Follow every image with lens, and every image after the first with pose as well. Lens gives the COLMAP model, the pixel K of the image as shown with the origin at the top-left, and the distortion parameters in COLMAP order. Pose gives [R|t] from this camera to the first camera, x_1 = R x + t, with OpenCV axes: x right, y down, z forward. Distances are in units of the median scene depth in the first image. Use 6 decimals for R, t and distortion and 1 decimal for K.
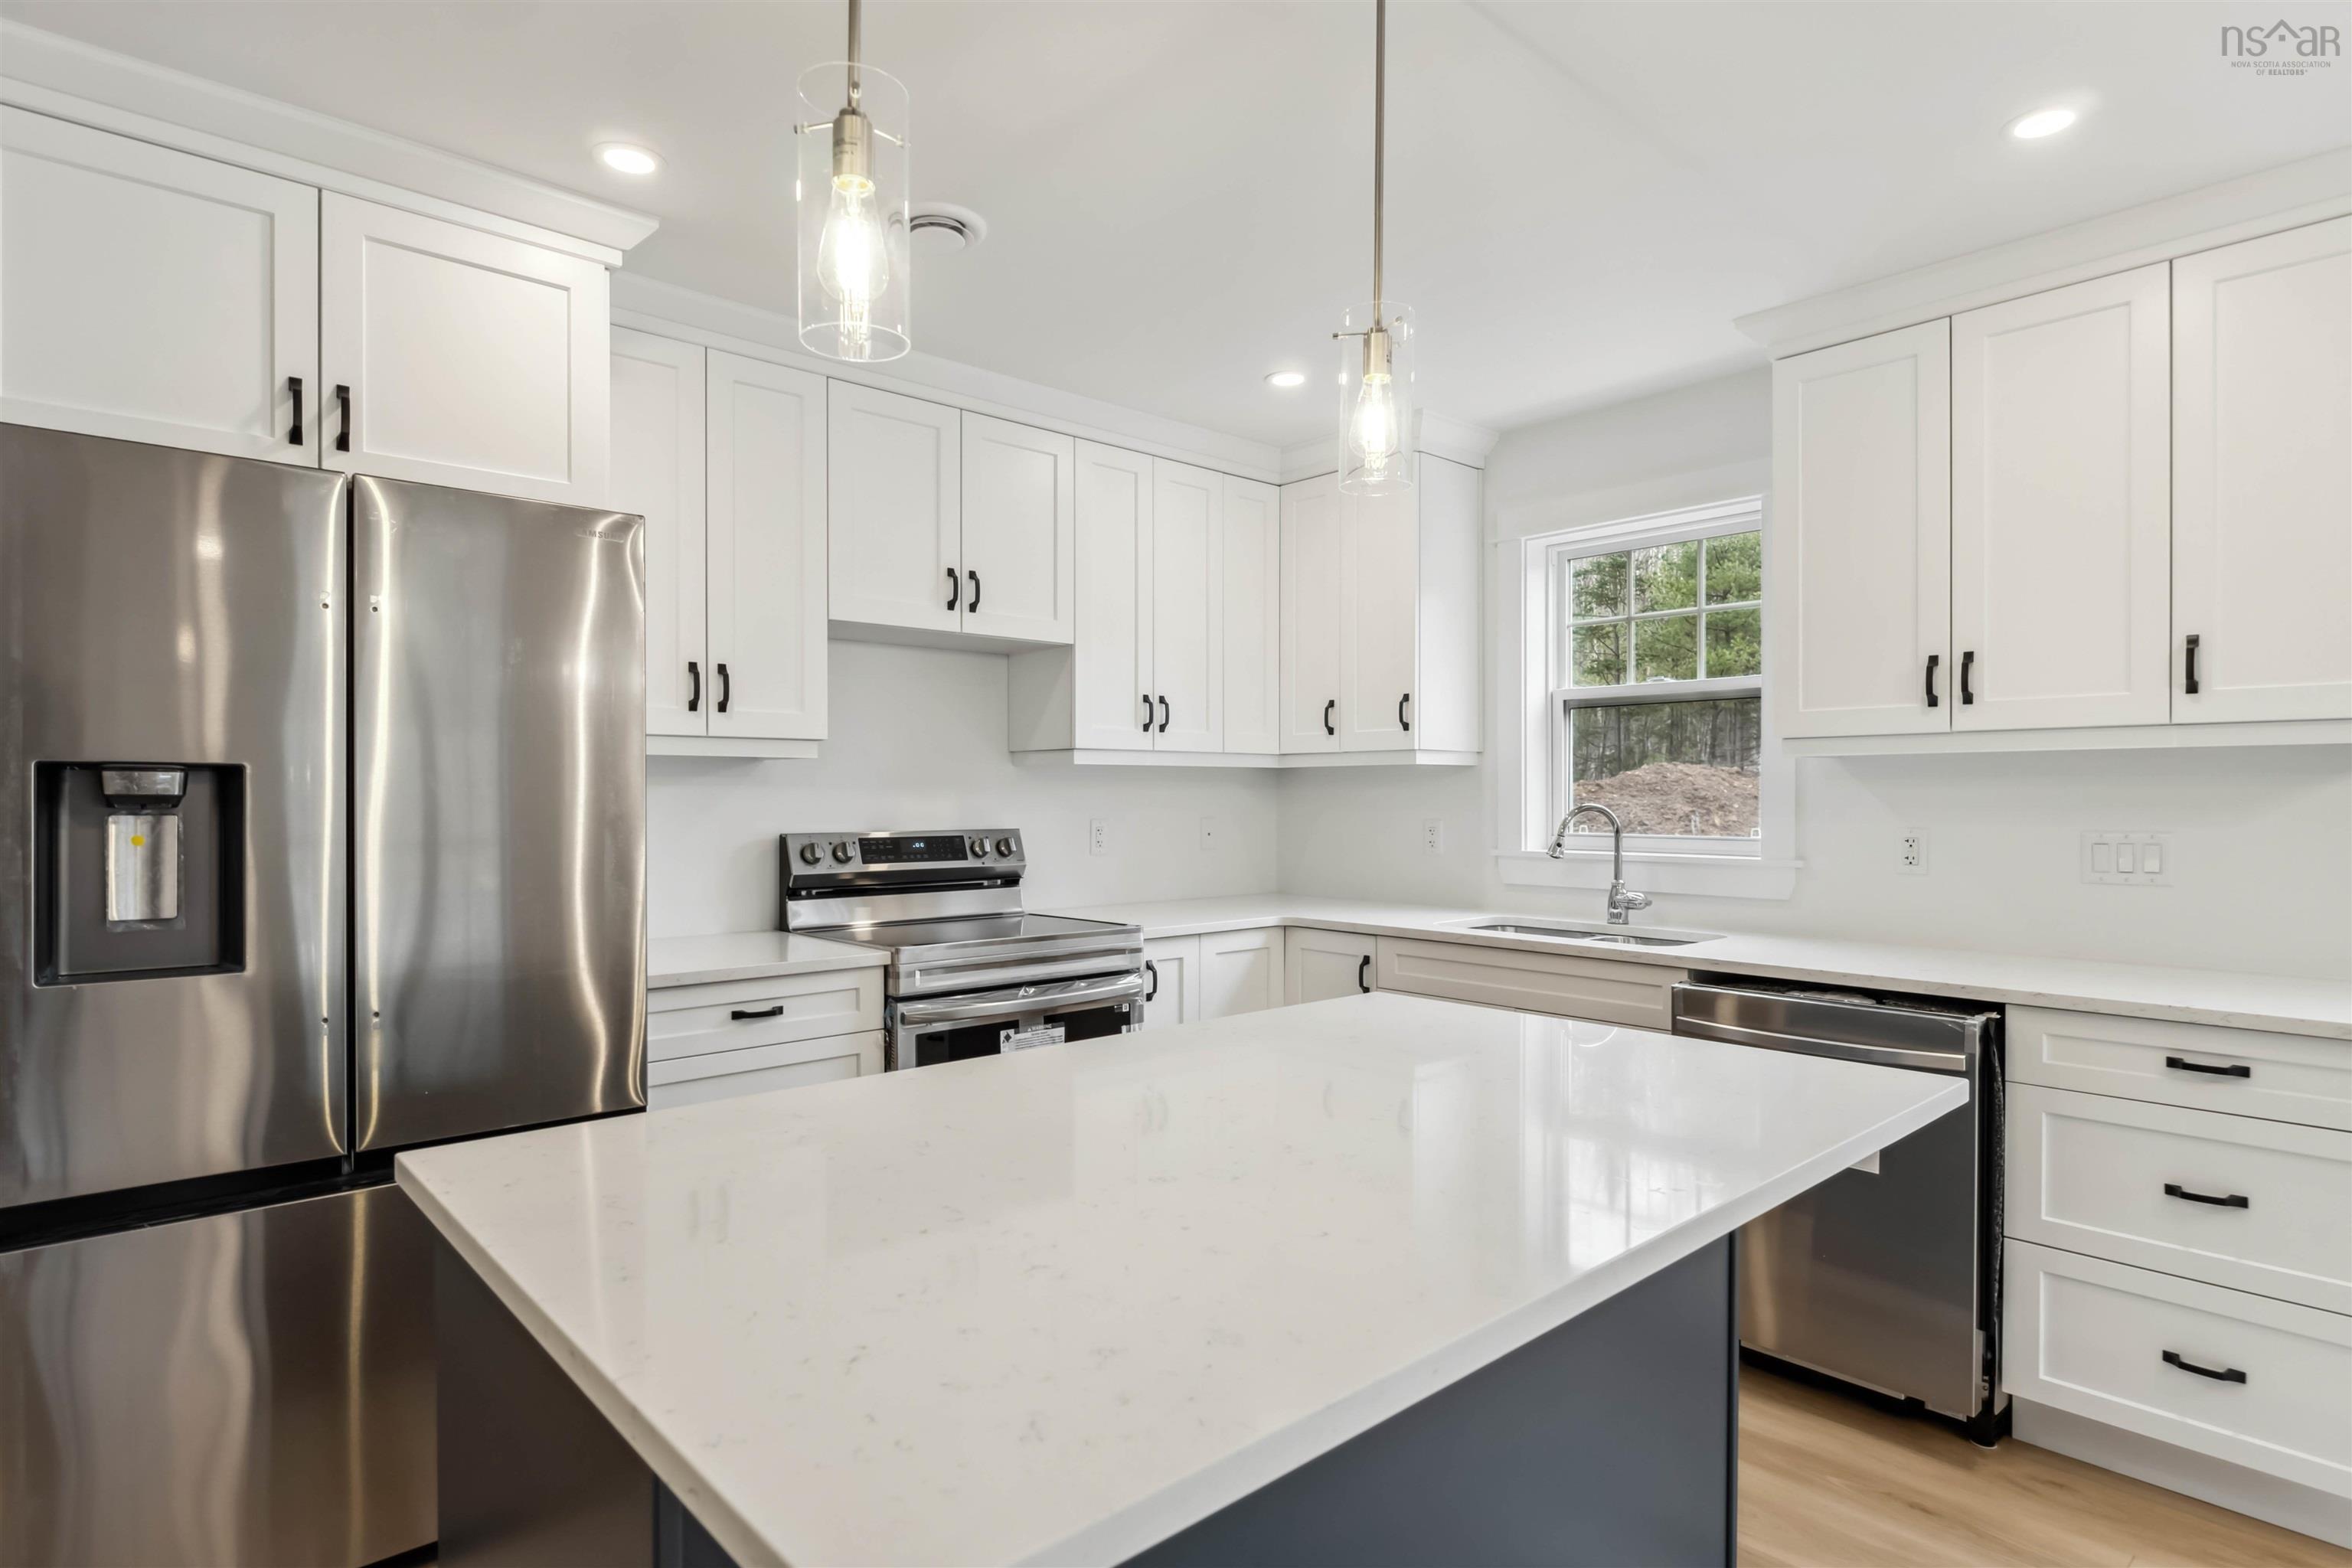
lens RADIAL K [[1214.4, 0, 1160.1], [0, 1214.4, 801.1], [0, 0, 1]] dist [-0.002764, -0.002372]
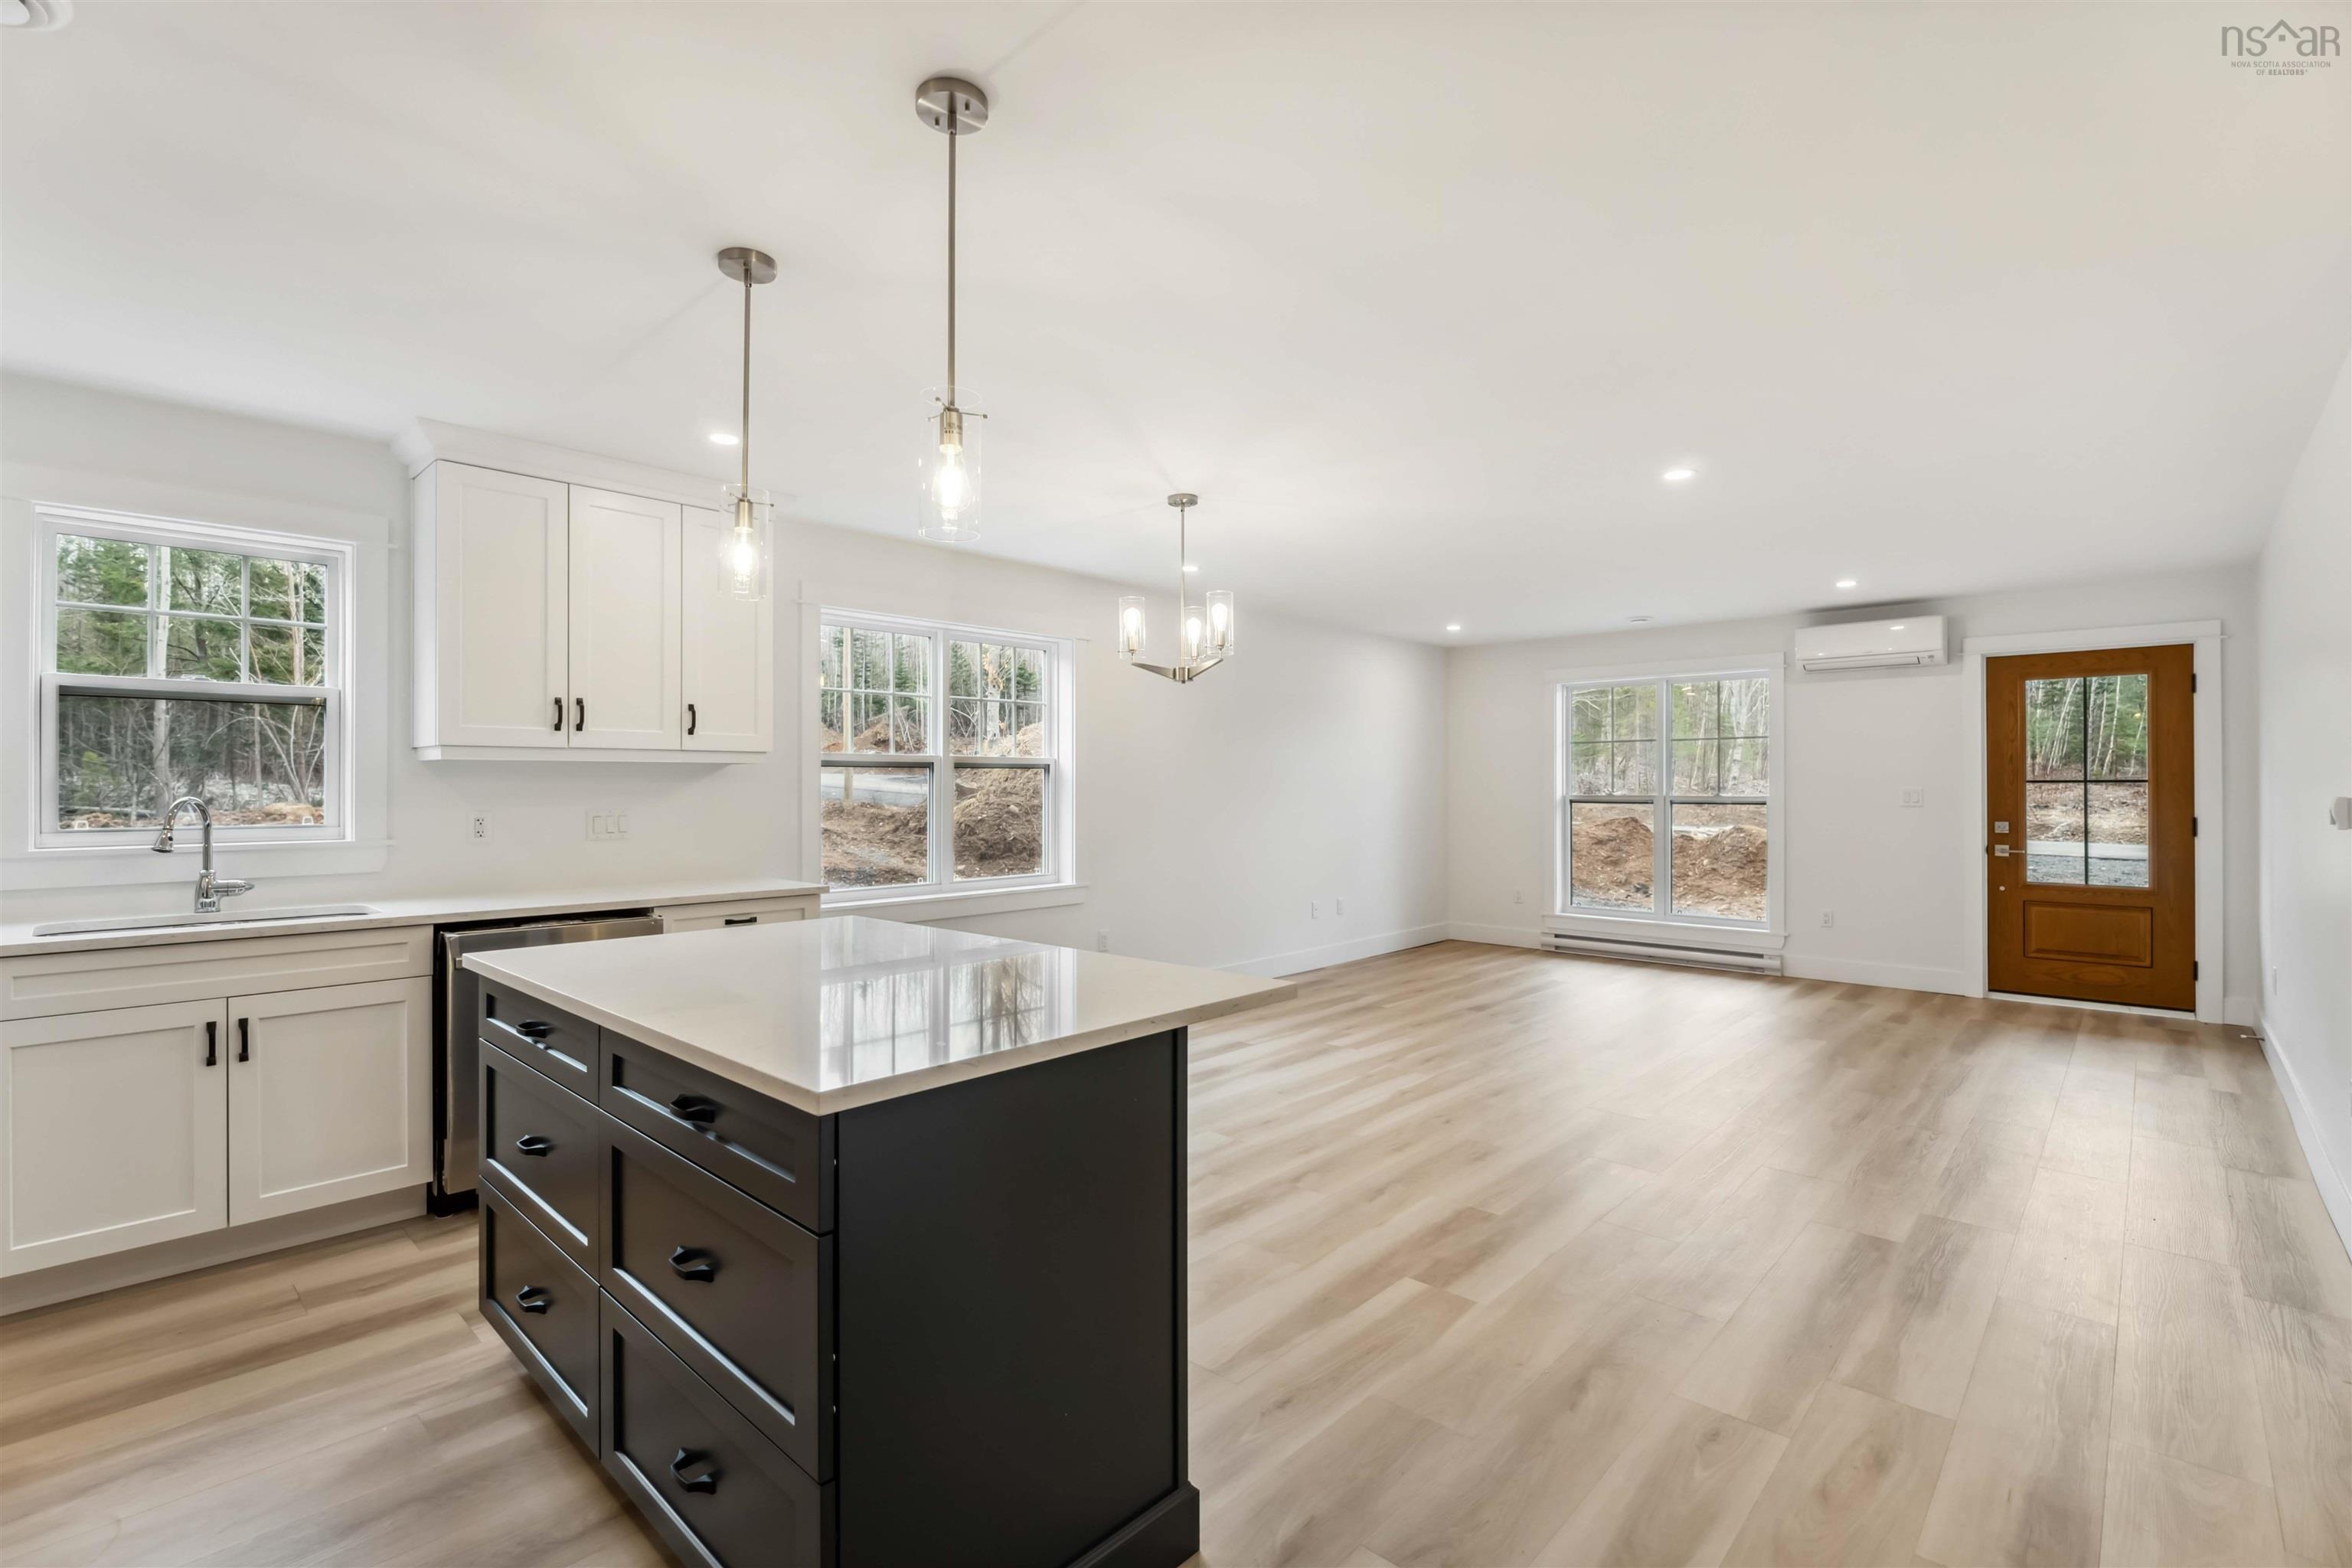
lens RADIAL K [[1074.3, 0, 1164.4], [0, 1074.3, 777.4], [0, 0, 1]] dist [-0.000426, -0.004299]
pose [[-0.079622, 0.008558, 0.996788, -0.608157], [0.007176, 0.999942, -0.008011, -0.000847], [-0.996799, 0.006515, -0.079678, 0.268567]]
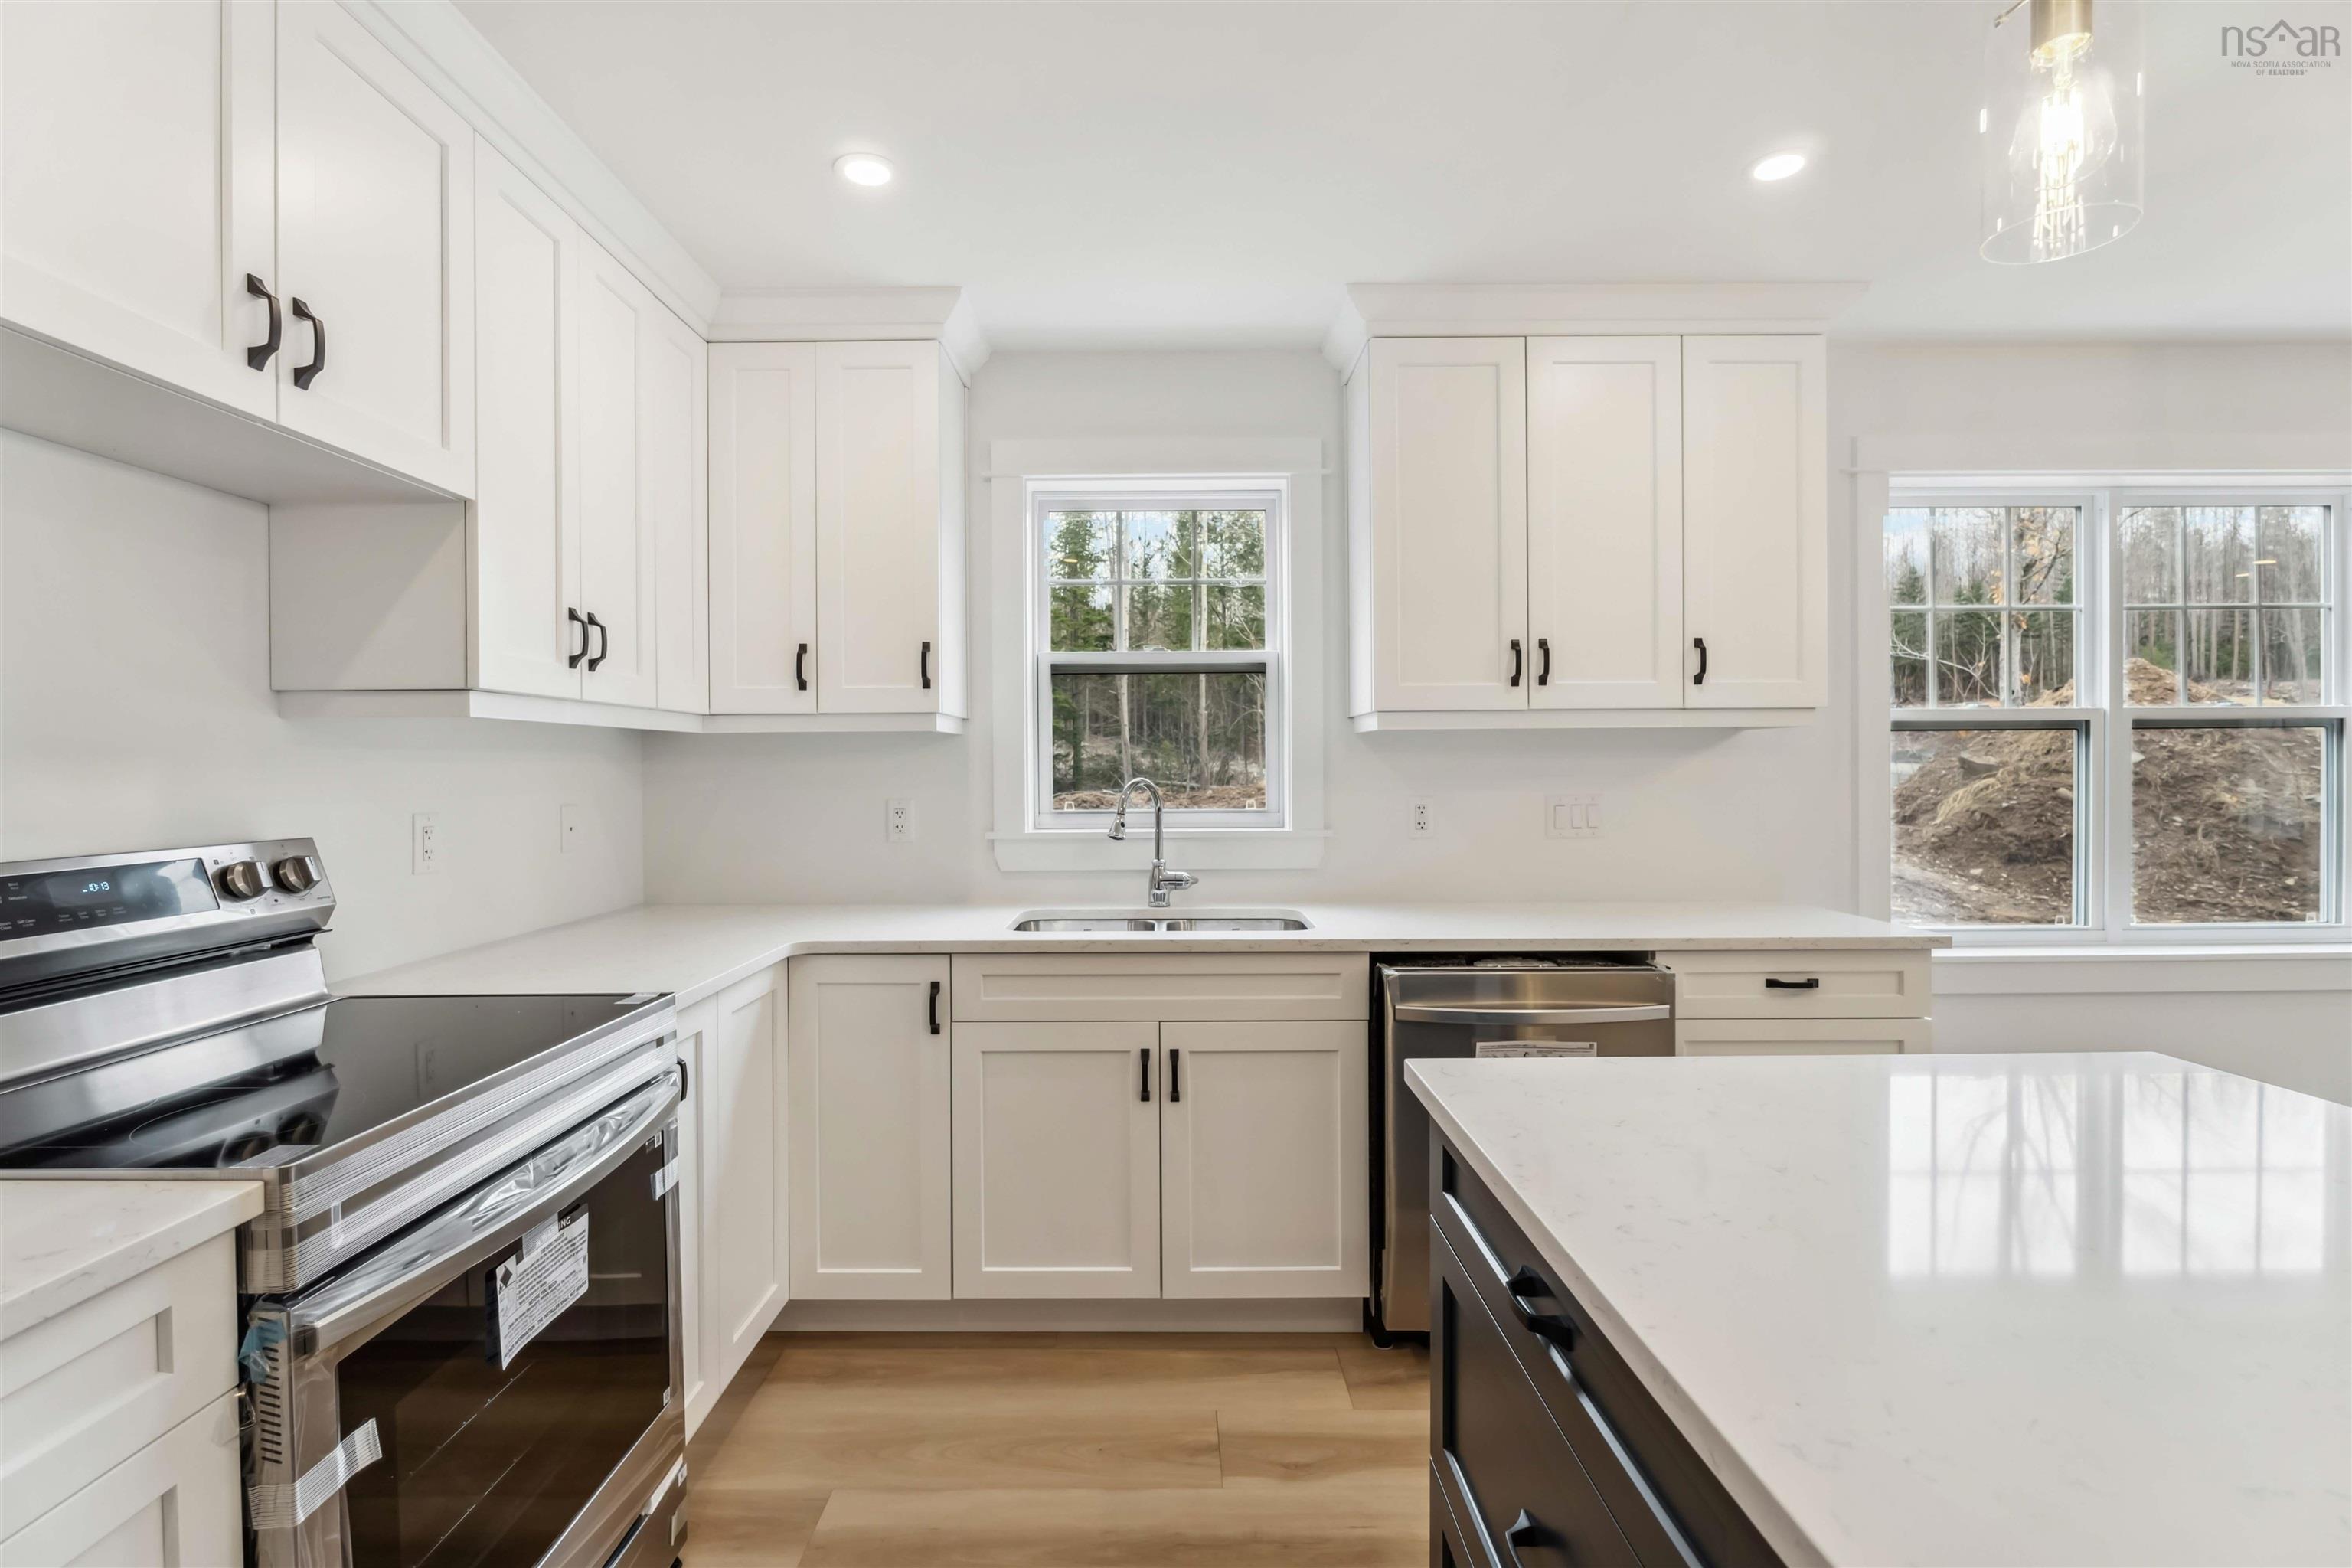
lens RADIAL K [[1074.3, 0, 1153.2], [0, 1074.3, 772.0], [0, 0, 1]] dist [-0.000426, -0.004299]
pose [[0.663981, -0.007252, 0.747715, -0.245261], [0.009244, 0.999956, 0.001489, -0.003229], [-0.747693, 0.005923, 0.664019, 0.467768]]
